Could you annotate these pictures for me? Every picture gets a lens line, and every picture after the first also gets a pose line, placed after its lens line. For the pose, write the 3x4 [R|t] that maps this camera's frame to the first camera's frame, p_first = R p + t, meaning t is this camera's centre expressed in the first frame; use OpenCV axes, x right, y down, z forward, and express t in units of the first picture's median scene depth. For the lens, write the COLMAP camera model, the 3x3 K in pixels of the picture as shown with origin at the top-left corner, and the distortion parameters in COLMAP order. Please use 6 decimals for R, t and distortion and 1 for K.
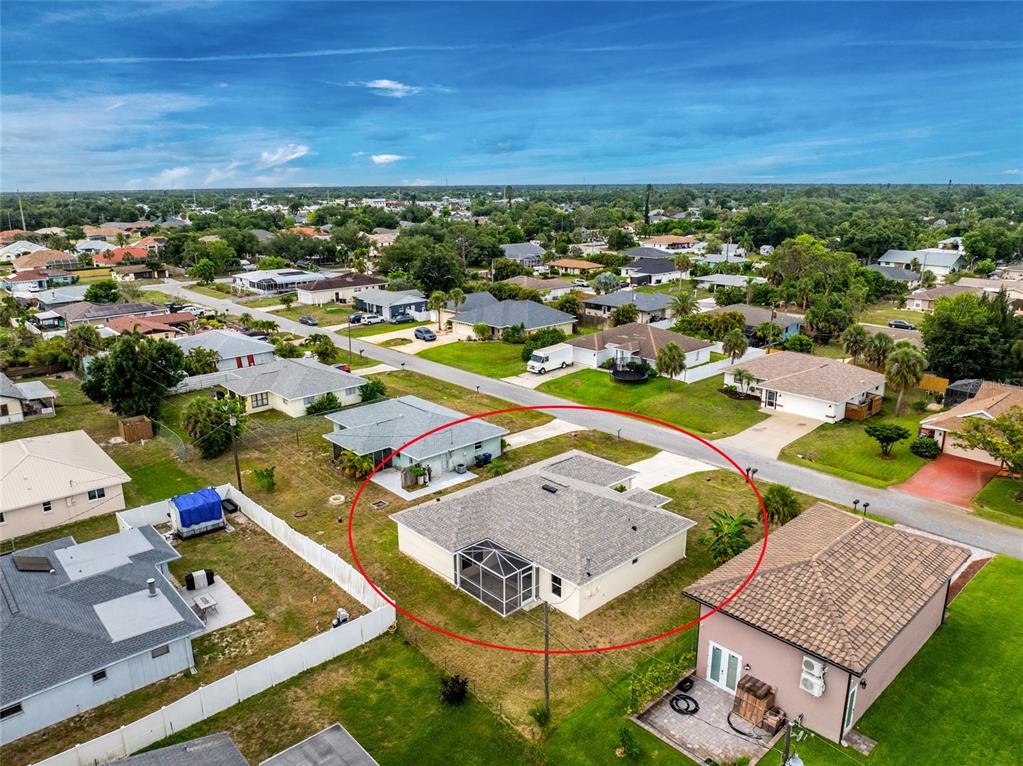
lens RADIAL K [[718.0, 0, 514.3], [0, 718.0, 379.6], [0, 0, 1]] dist [-0.032124, -0.003985]
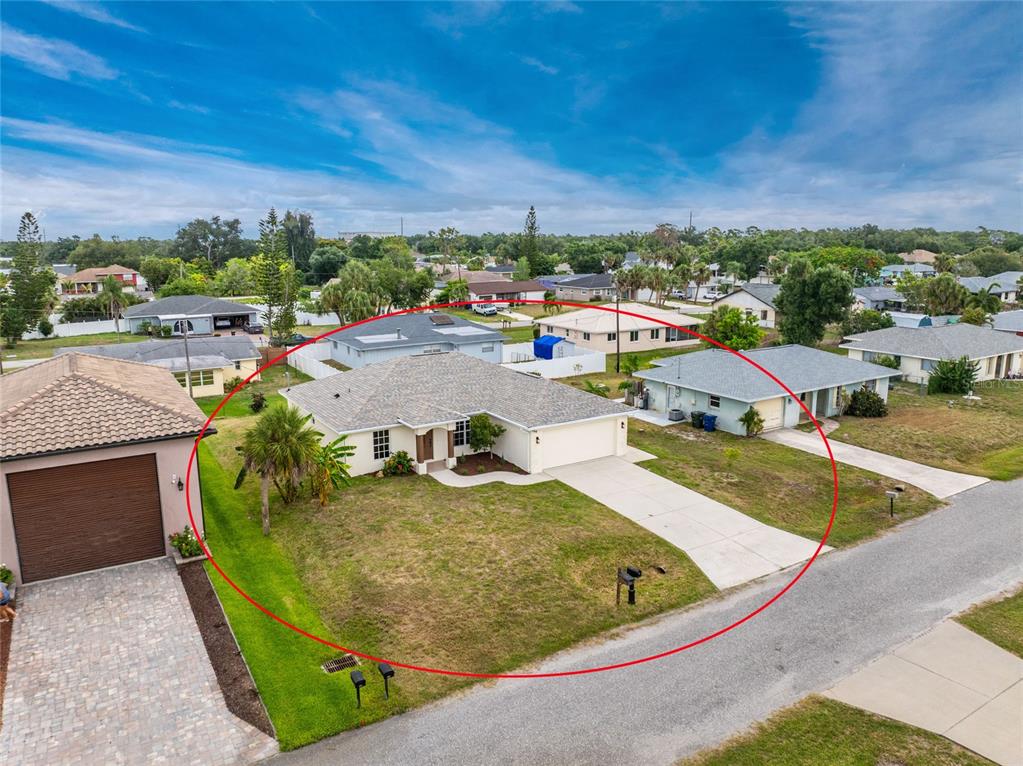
lens RADIAL K [[718.0, 0, 514.3], [0, 718.0, 379.6], [0, 0, 1]] dist [-0.032124, -0.003985]
pose [[-0.189550, 0.196383, -0.962032, 0.521107], [-0.246684, 0.938843, 0.240253, -0.037665], [0.950378, 0.282857, -0.129513, 0.720628]]
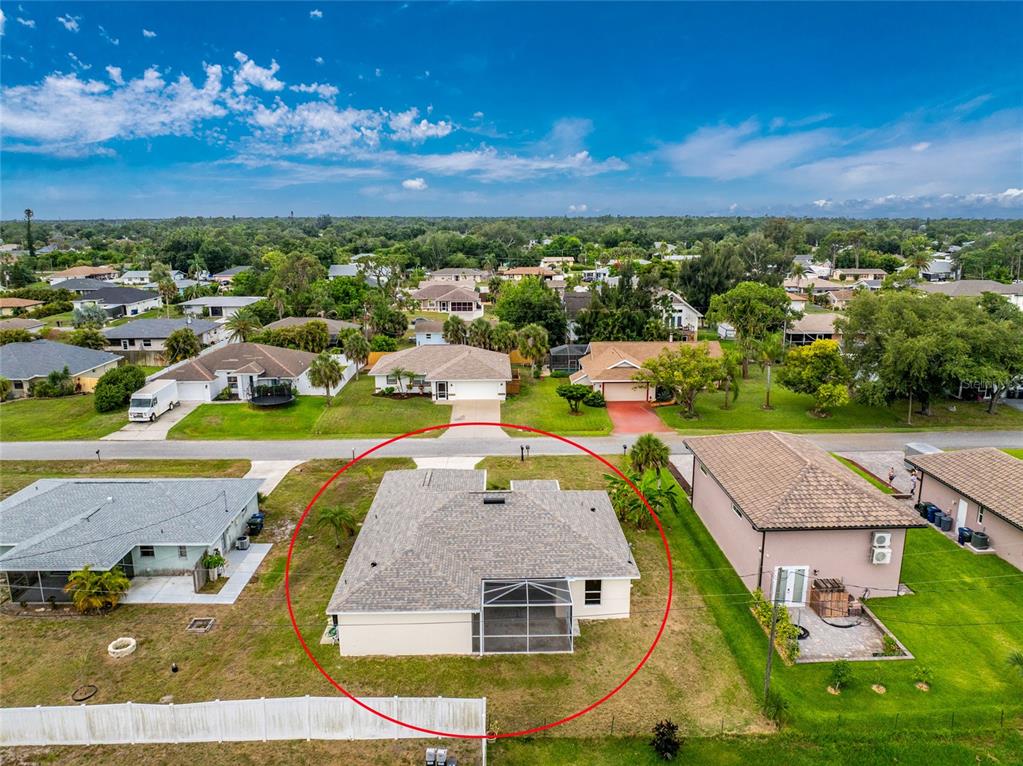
lens RADIAL K [[718.0, 0, 514.3], [0, 718.0, 379.6], [0, 0, 1]] dist [-0.032124, -0.003985]
pose [[0.654232, -0.160379, 0.739093, -0.308240], [0.194839, 0.980011, 0.040189, -0.008148], [-0.730765, 0.117712, 0.672403, 0.239101]]
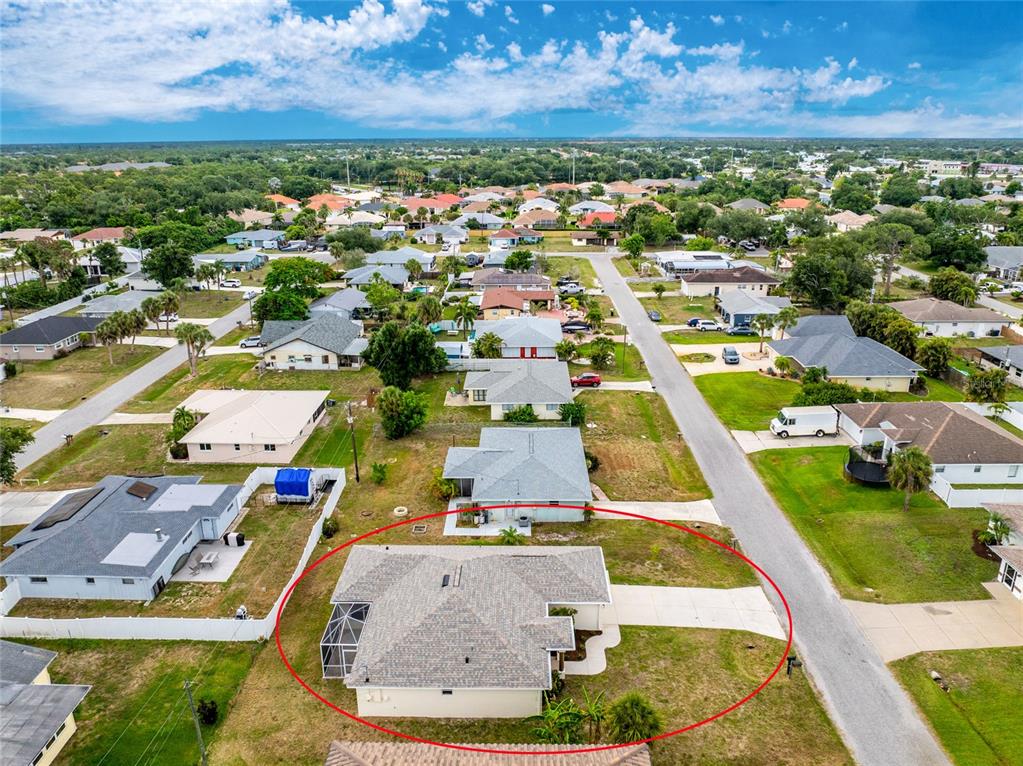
lens RADIAL K [[728.8, 0, 514.3], [0, 728.8, 379.9], [0, 0, 1]] dist [-0.020731, -0.029028]
pose [[0.727416, 0.219766, -0.650053, 0.404325], [-0.179034, 0.975299, 0.129382, -0.148090], [0.662430, 0.022267, 0.748793, 0.189454]]
